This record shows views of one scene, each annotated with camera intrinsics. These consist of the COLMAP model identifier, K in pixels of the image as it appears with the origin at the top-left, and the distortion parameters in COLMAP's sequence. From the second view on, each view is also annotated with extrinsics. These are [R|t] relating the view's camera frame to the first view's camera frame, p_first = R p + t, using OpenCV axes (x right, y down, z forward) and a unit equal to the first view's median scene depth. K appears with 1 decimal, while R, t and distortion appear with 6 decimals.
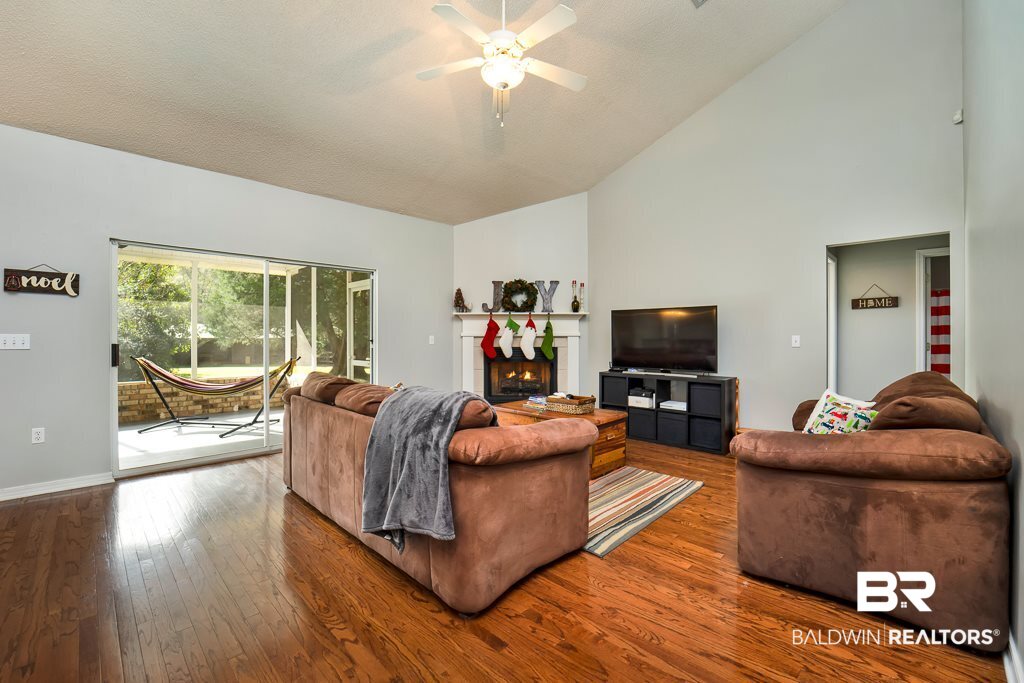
lens RADIAL K [[439.7, 0, 512.0], [0, 439.7, 341.5], [0, 0, 1]] dist [-0.000265, 0.000044]
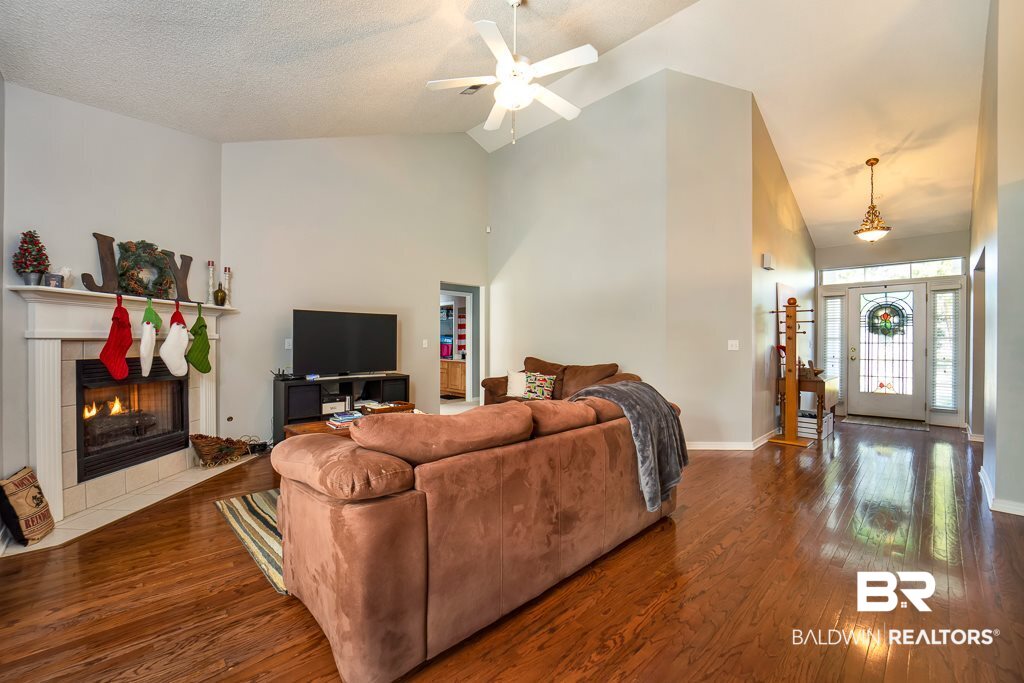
lens RADIAL K [[422.3, 0, 514.3], [0, 422.3, 344.2], [0, 0, 1]] dist [-0.016380, -0.000032]
pose [[0.007122, -0.008635, 0.999937, -0.542138], [0.007947, 0.999932, 0.008578, -0.005797], [-0.999943, 0.007885, 0.007190, 0.512223]]
